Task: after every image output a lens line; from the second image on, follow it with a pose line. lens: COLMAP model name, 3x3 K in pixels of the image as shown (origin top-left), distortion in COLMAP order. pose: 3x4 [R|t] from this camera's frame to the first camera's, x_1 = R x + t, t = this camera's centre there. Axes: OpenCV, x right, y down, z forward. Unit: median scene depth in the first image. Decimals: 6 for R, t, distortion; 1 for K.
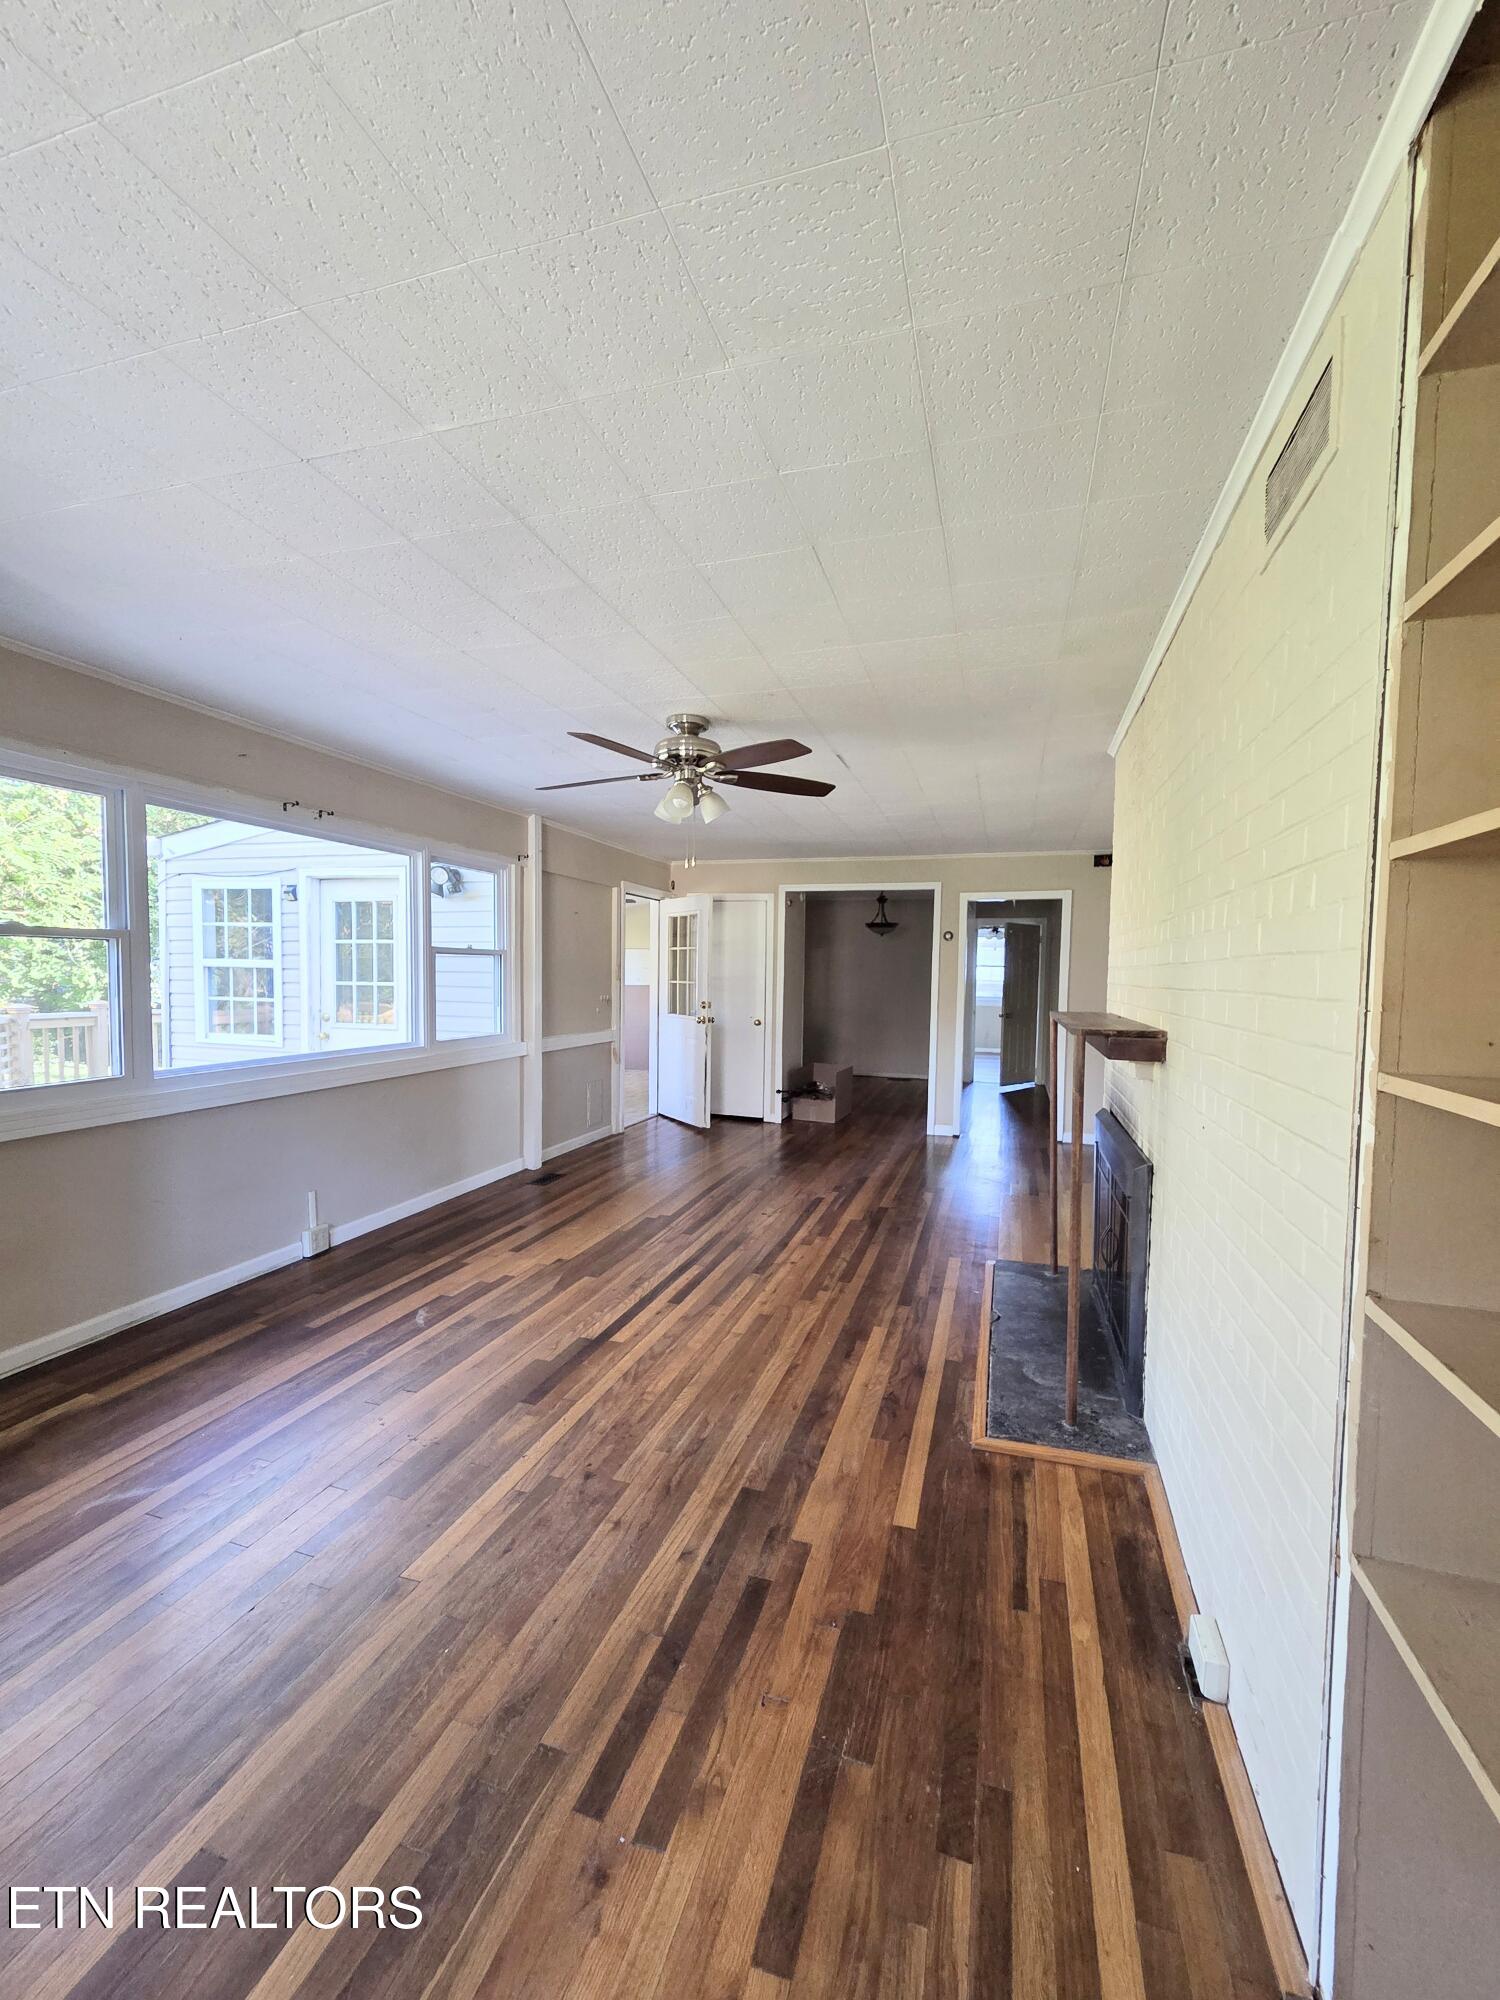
lens RADIAL K [[815.8, 0, 767.5], [0, 815.8, 1018.0], [0, 0, 1]] dist [0.001265, 0.000200]
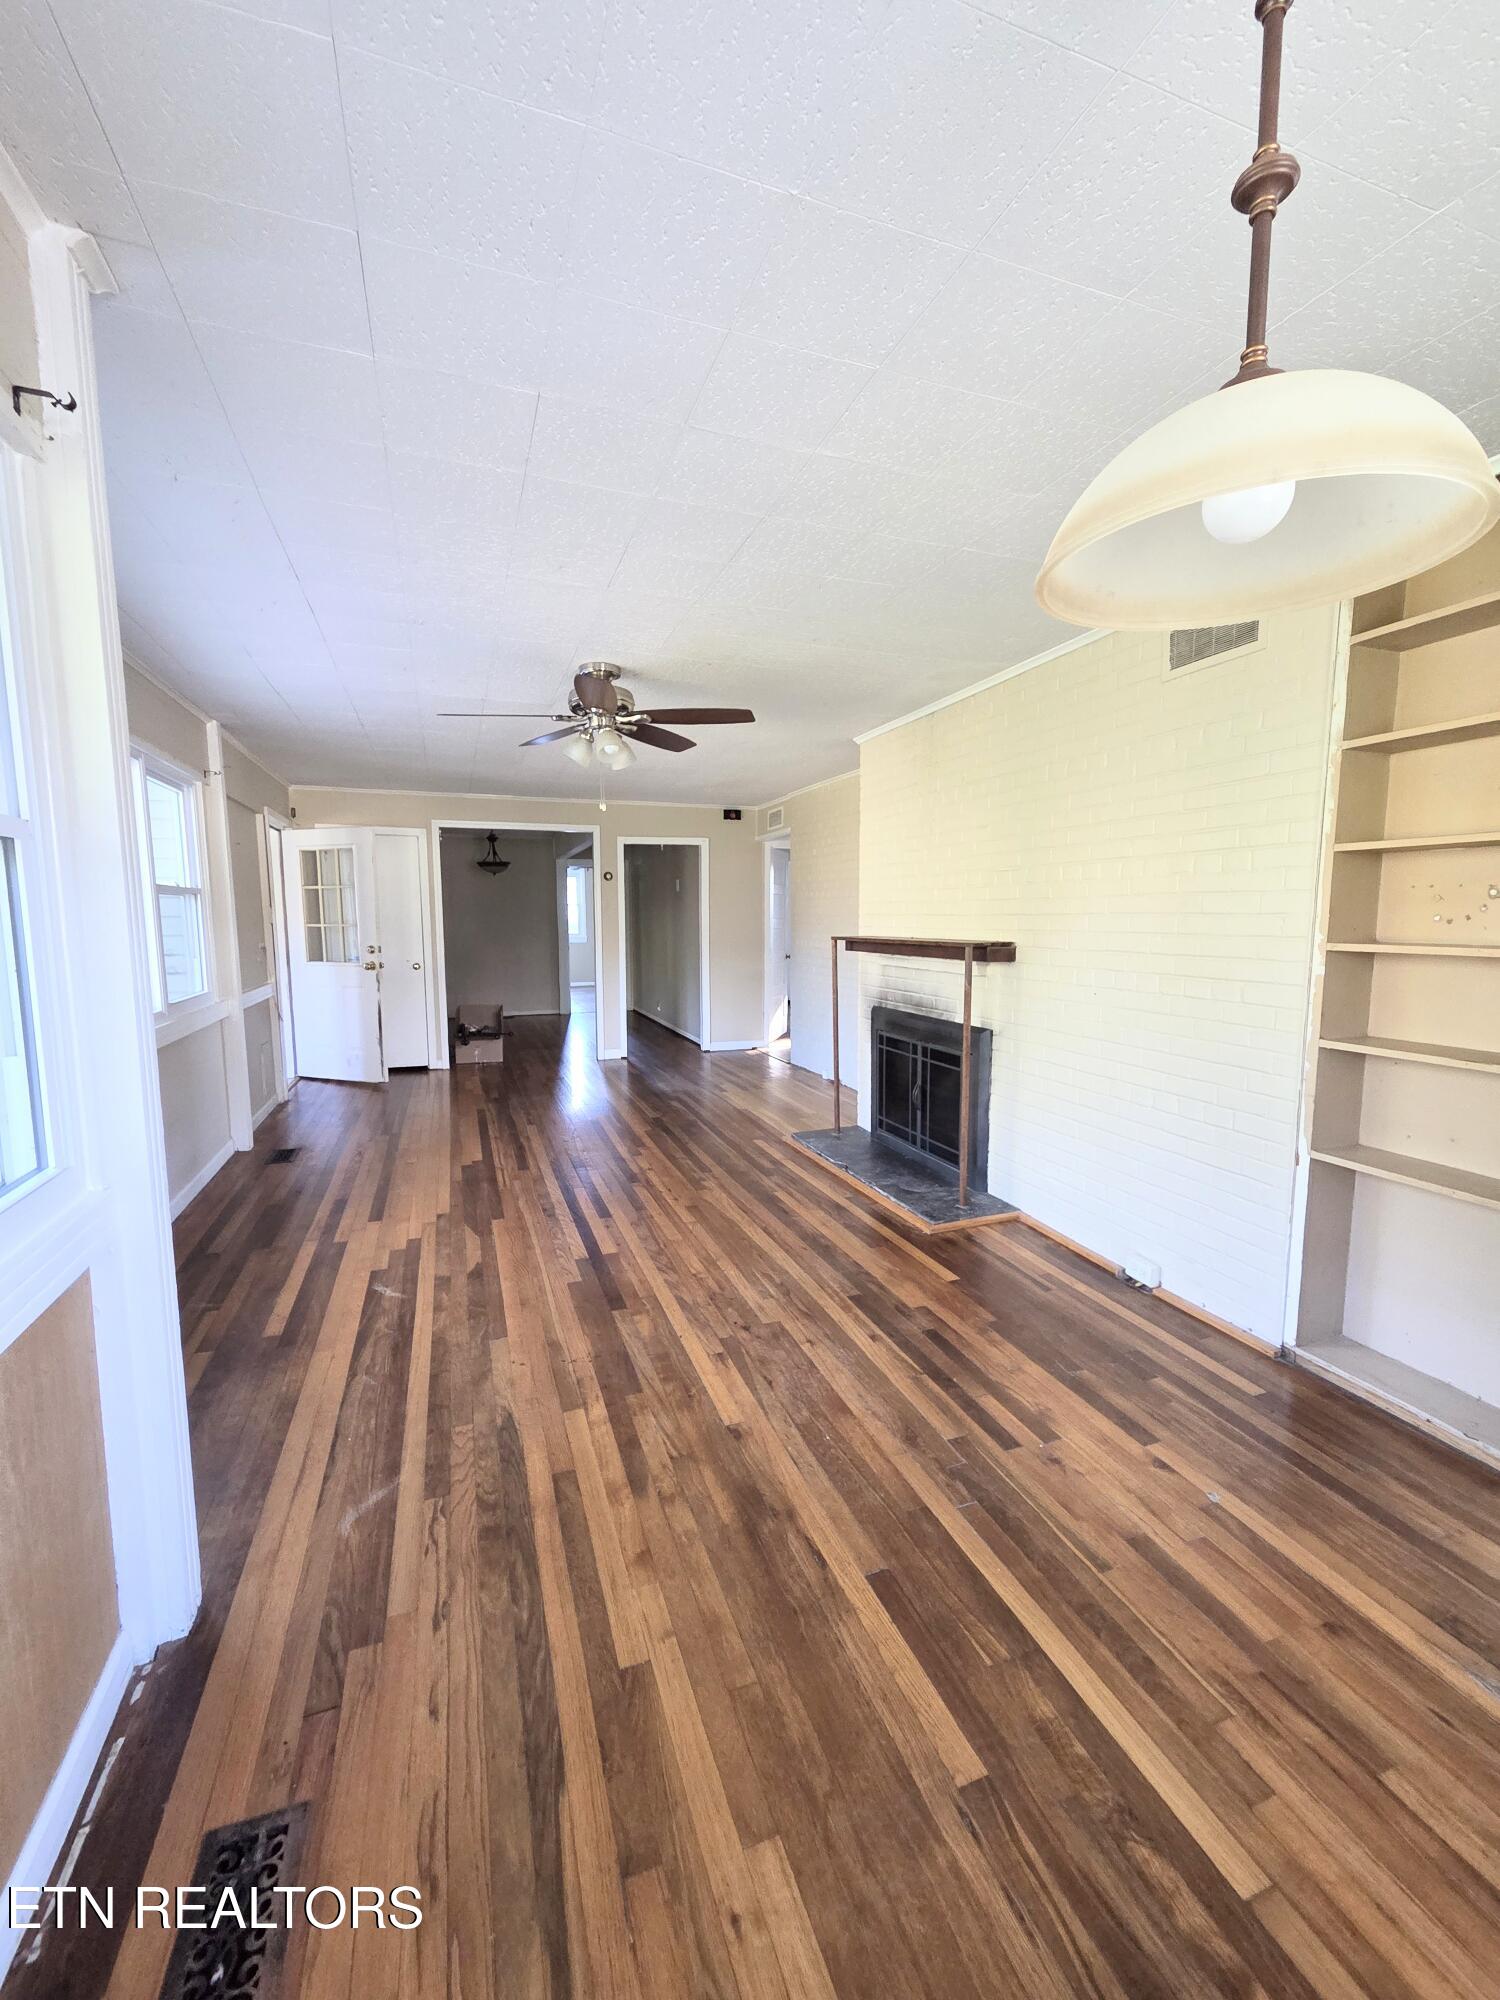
lens RADIAL K [[807.6, 0, 754.2], [0, 807.6, 1008.4], [0, 0, 1]] dist [0.001054, 0.000067]
pose [[0.798126, -0.086580, 0.596237, -0.602877], [0.048873, 0.995663, 0.079160, -0.001782], [-0.600505, -0.034040, 0.798896, 0.039191]]
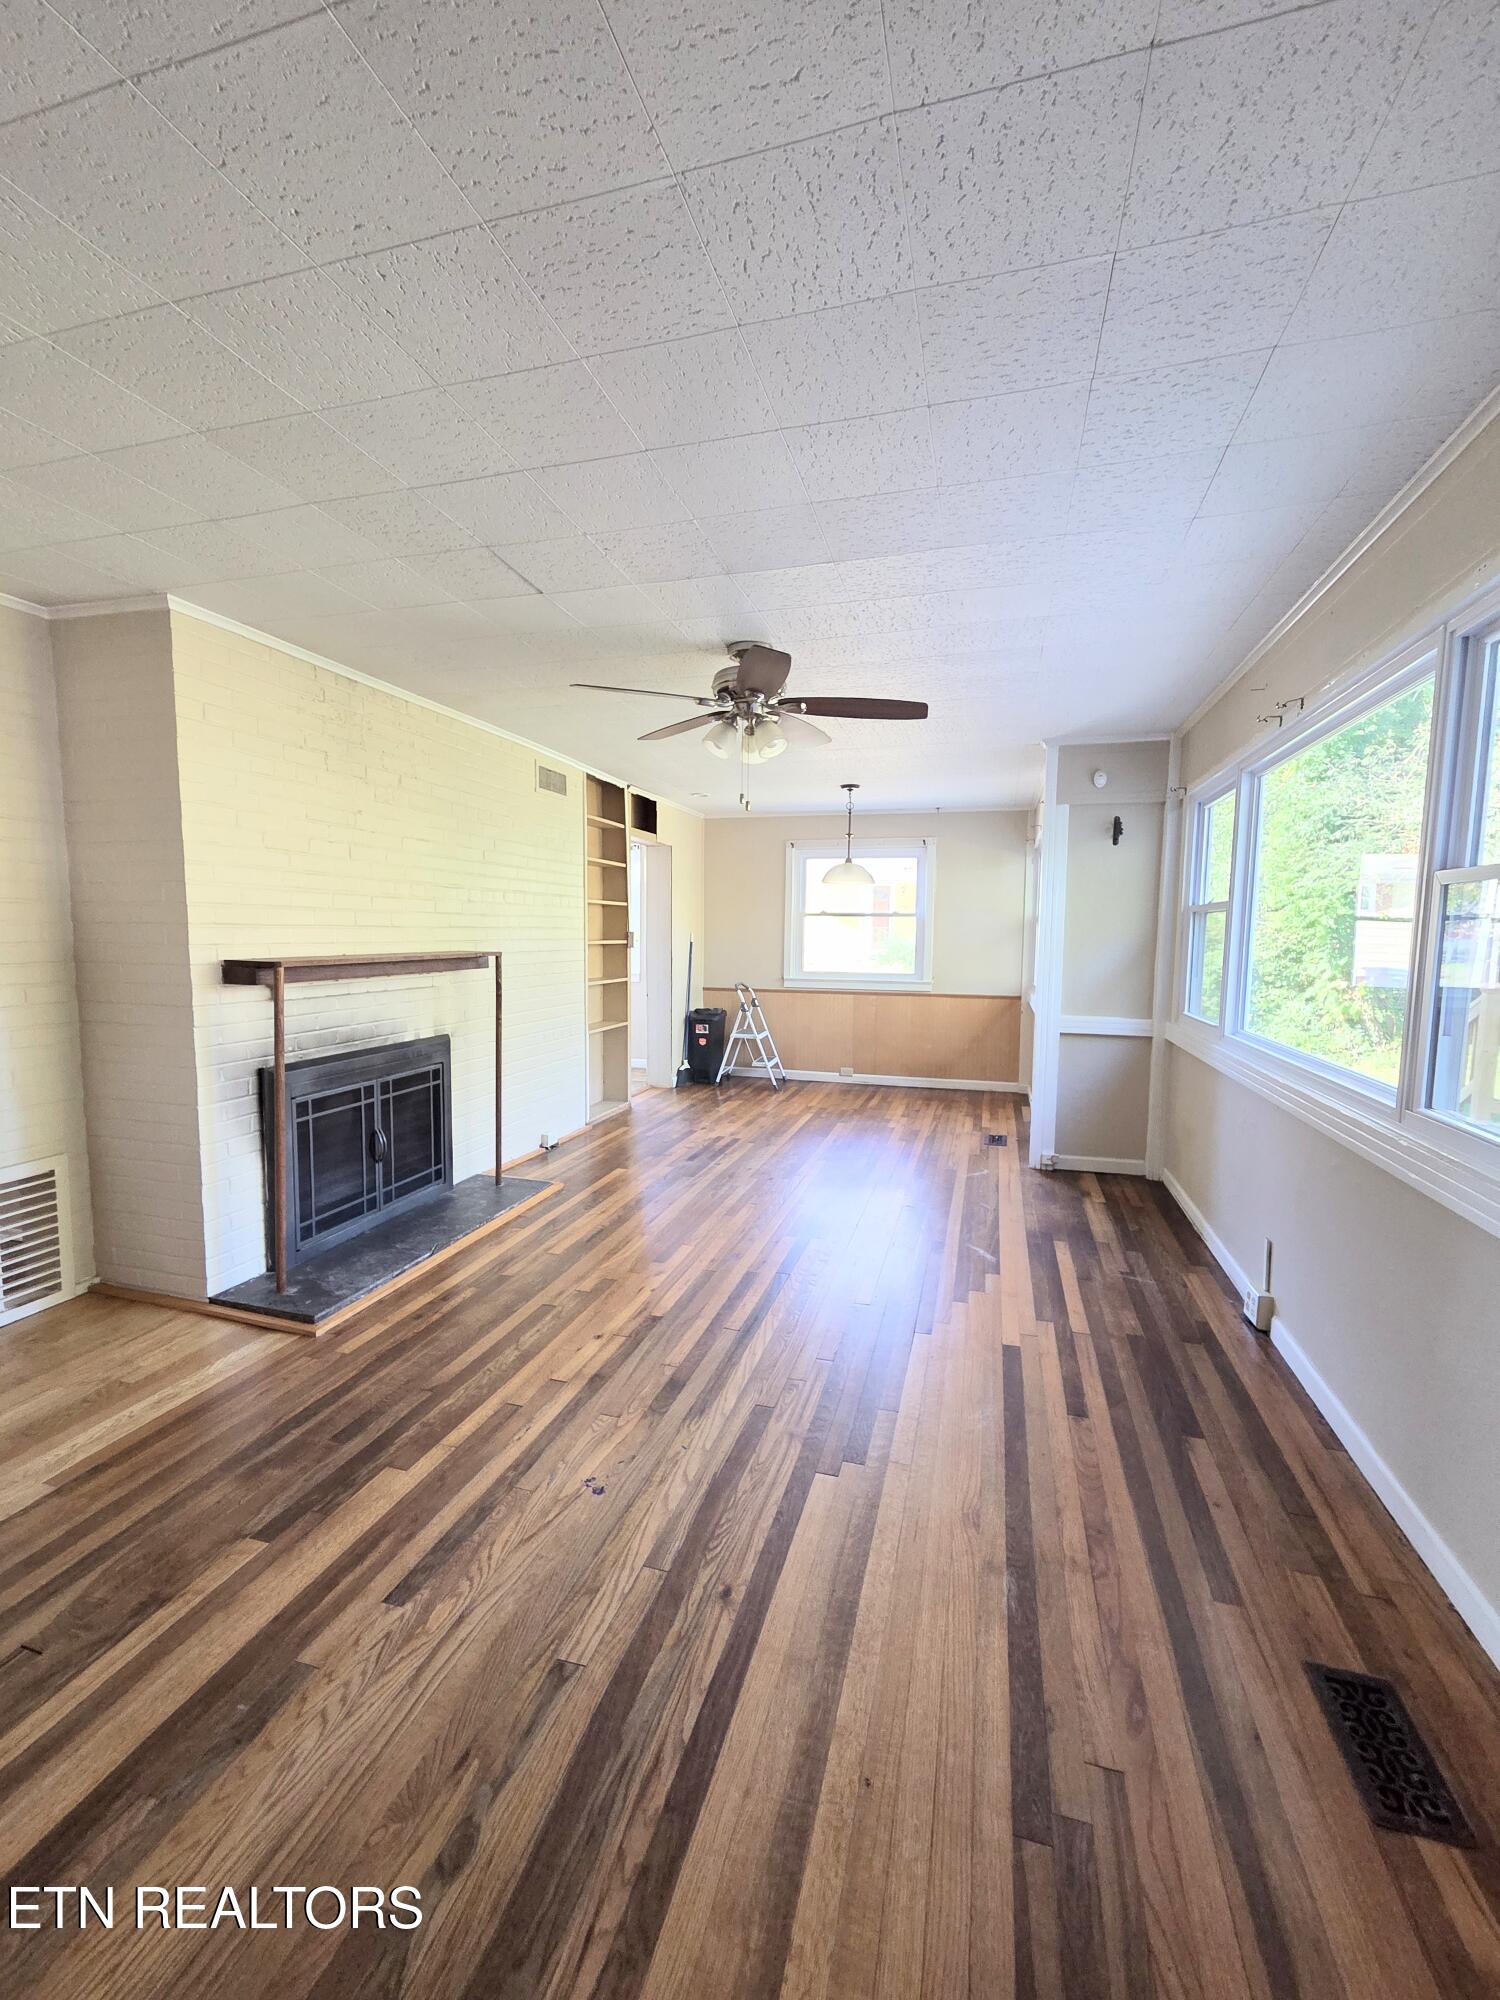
lens RADIAL K [[807.6, 0, 754.2], [0, 807.6, 1008.4], [0, 0, 1]] dist [0.001054, 0.000067]
pose [[-0.999639, -0.026534, -0.004219, -0.110225], [-0.026867, 0.988255, 0.150435, -0.101827], [0.000178, 0.150494, -0.988611, 1.982033]]
